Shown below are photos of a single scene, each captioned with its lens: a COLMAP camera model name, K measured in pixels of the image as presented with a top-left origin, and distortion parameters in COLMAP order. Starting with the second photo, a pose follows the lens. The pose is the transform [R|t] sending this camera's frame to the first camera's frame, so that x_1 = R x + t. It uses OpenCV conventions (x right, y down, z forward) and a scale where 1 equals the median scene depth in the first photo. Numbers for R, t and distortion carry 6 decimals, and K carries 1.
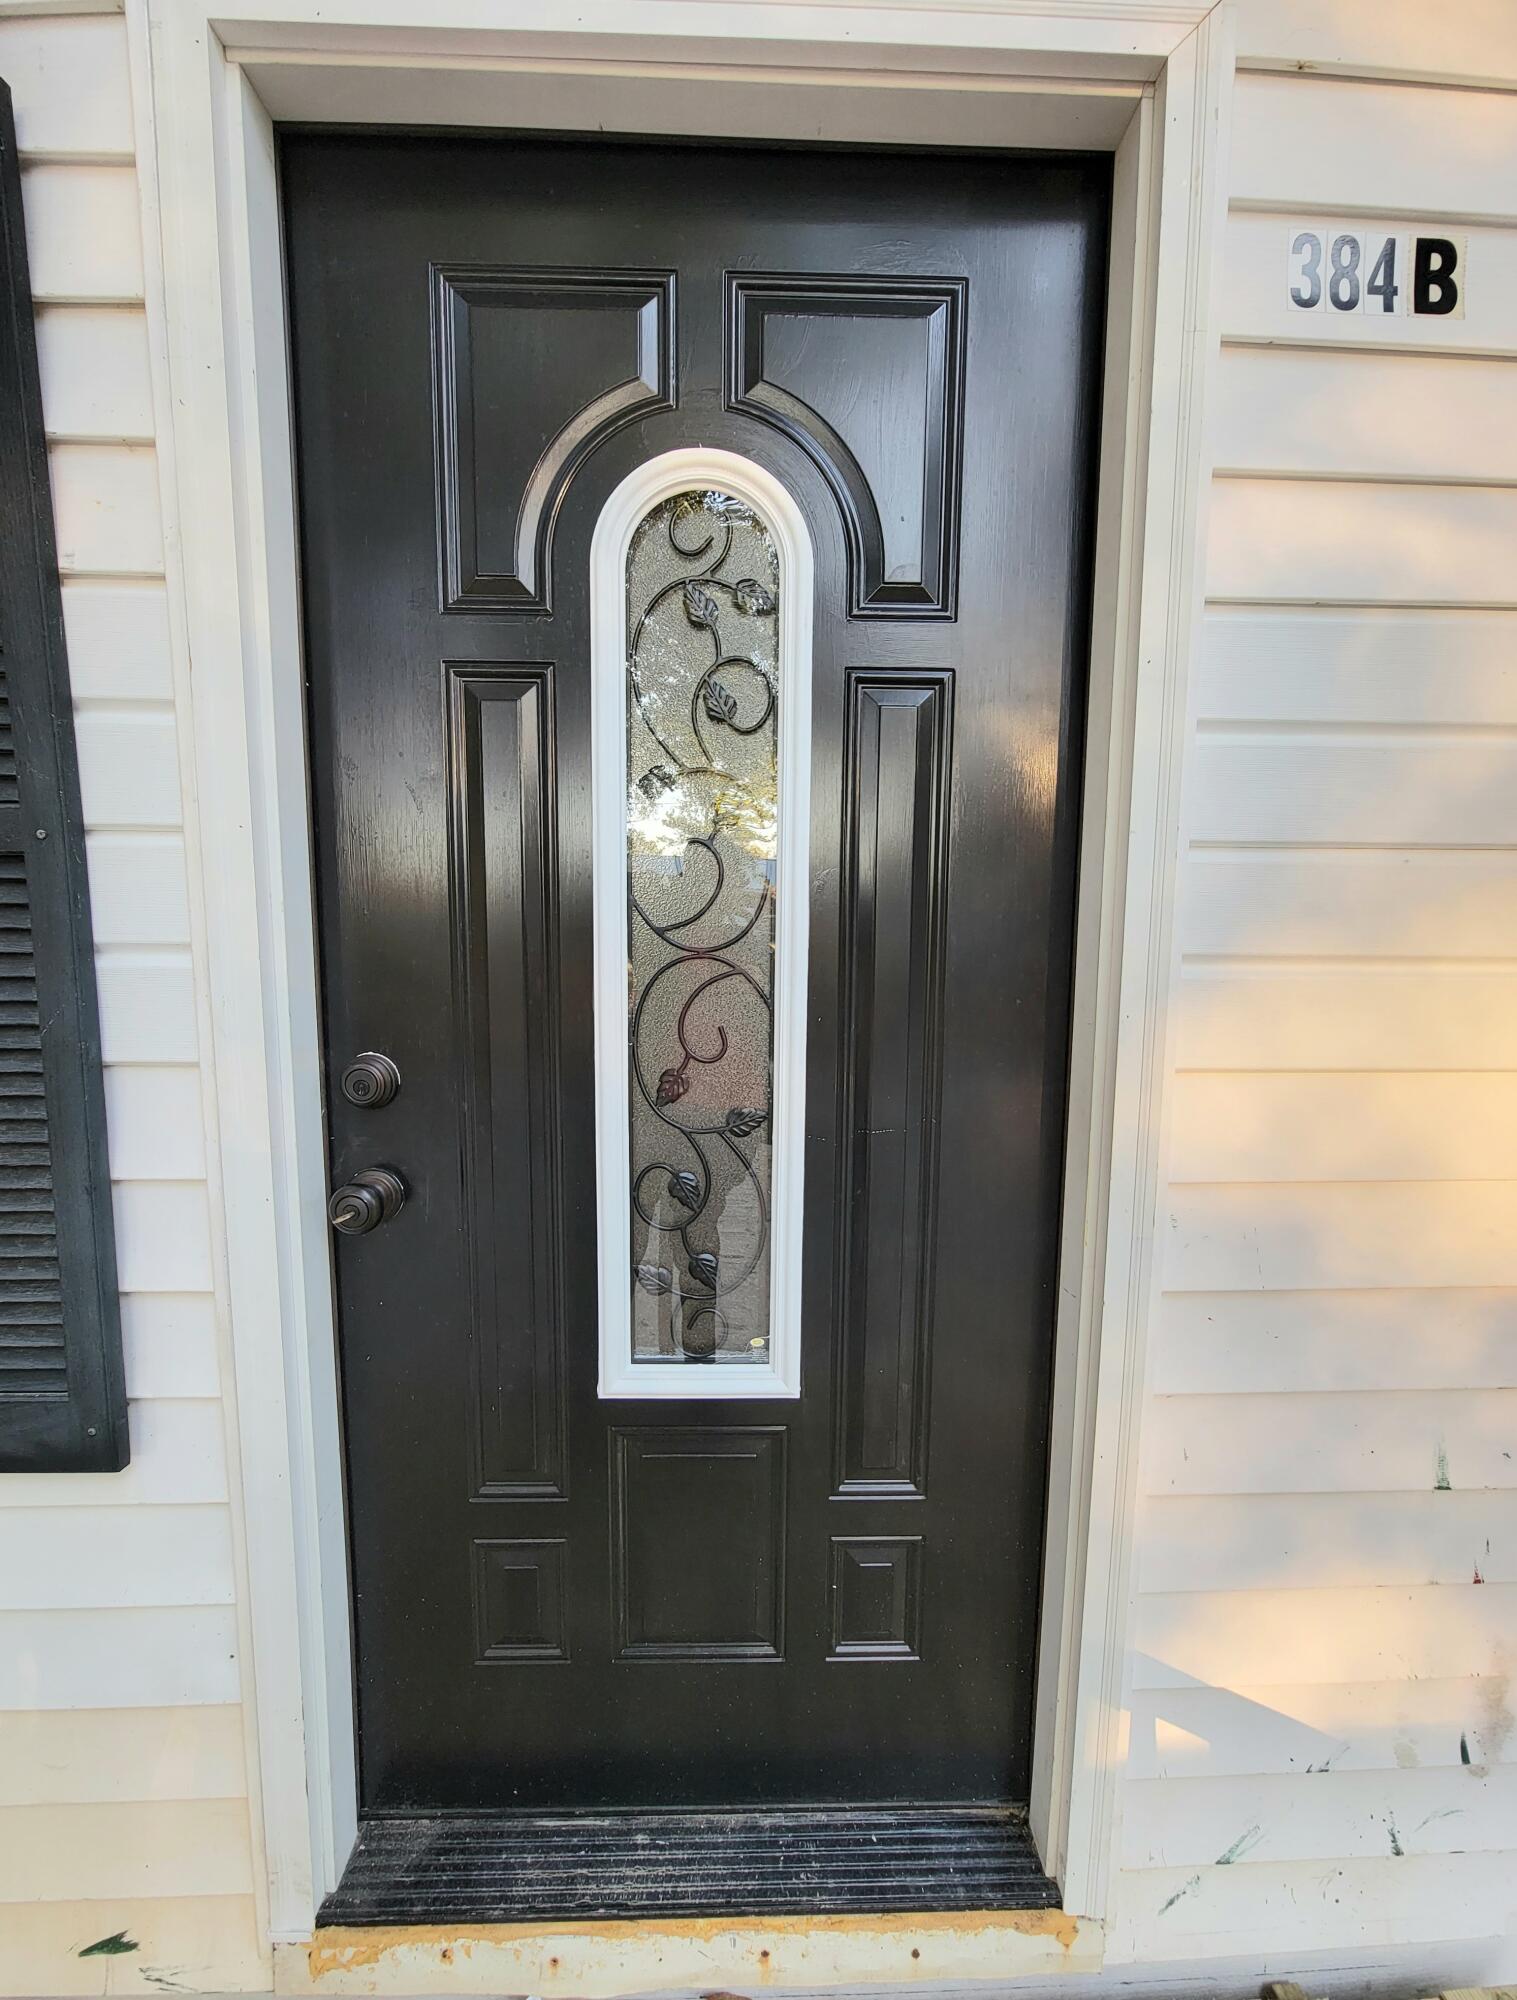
lens RADIAL K [[800.7, 0, 745.3], [0, 800.7, 1005.1], [0, 0, 1]] dist [-0.001275, -0.000160]
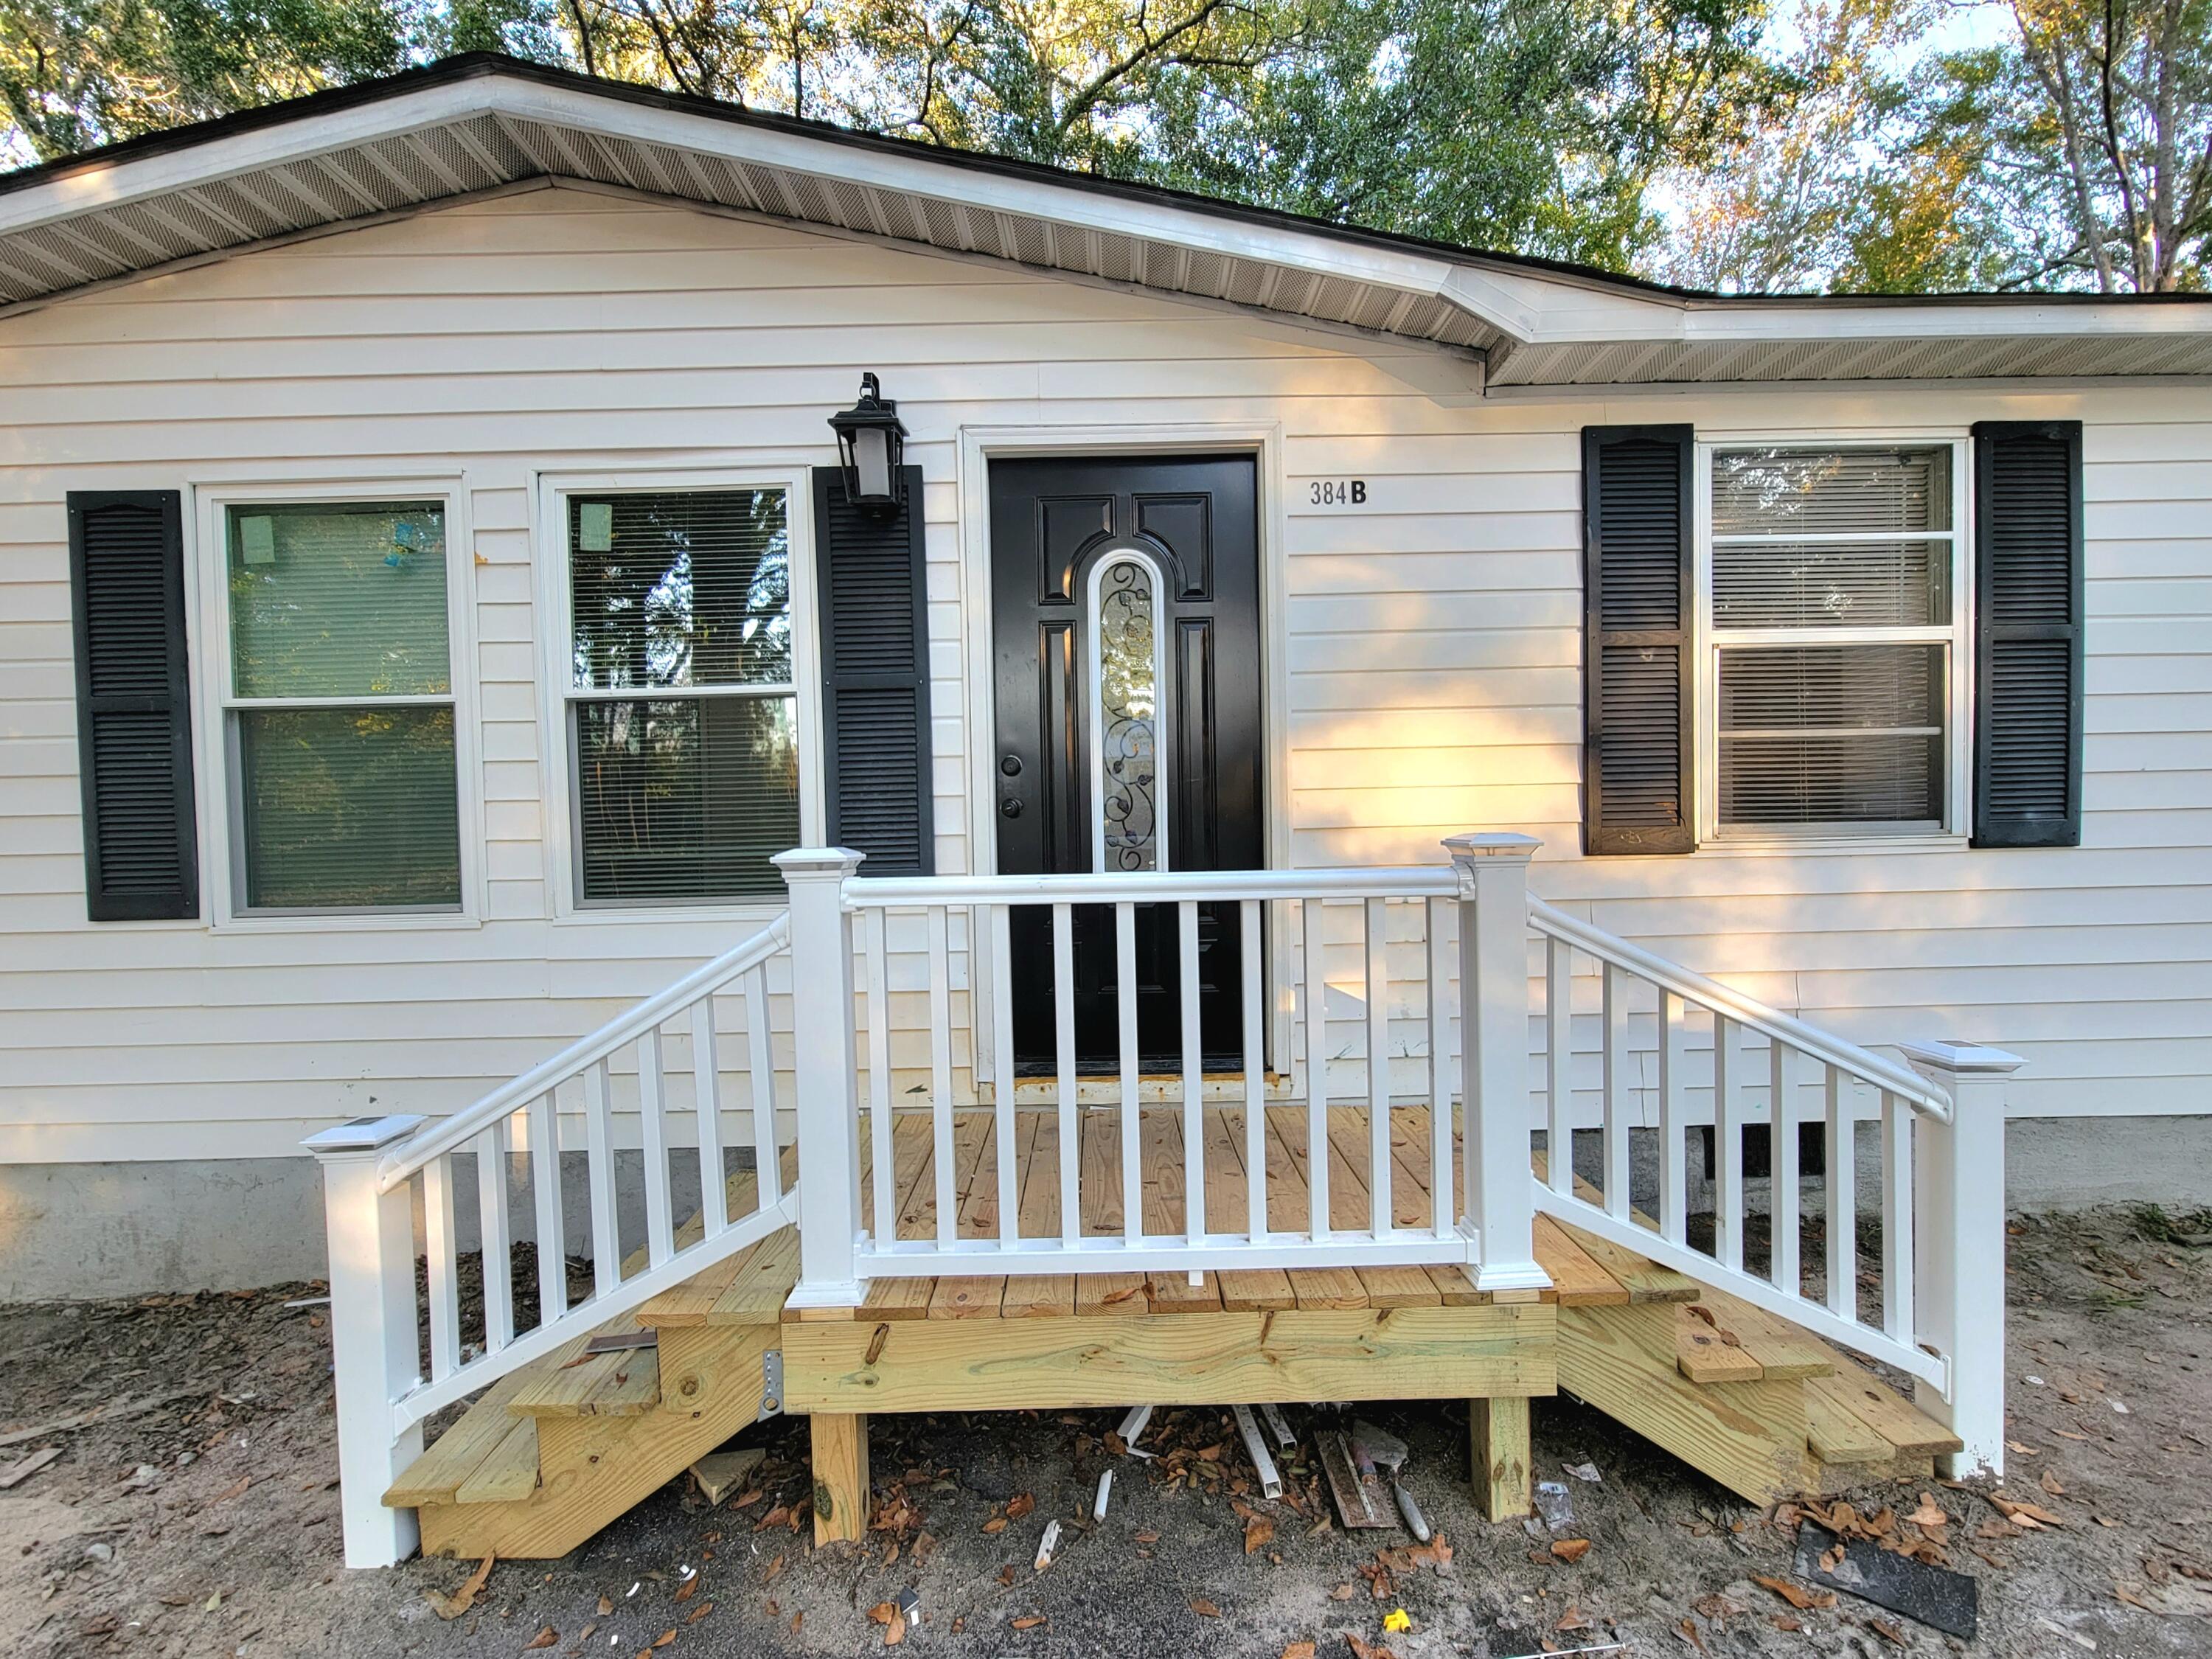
lens RADIAL K [[898.1, 0, 1116.9], [0, 898.1, 825.4], [0, 0, 1]] dist [-0.008542, 0.000567]
pose [[0.999130, -0.026895, -0.031858, -0.003473], [0.024230, 0.996397, -0.081274, 0.587241], [0.033929, 0.080432, 0.996183, -2.185929]]
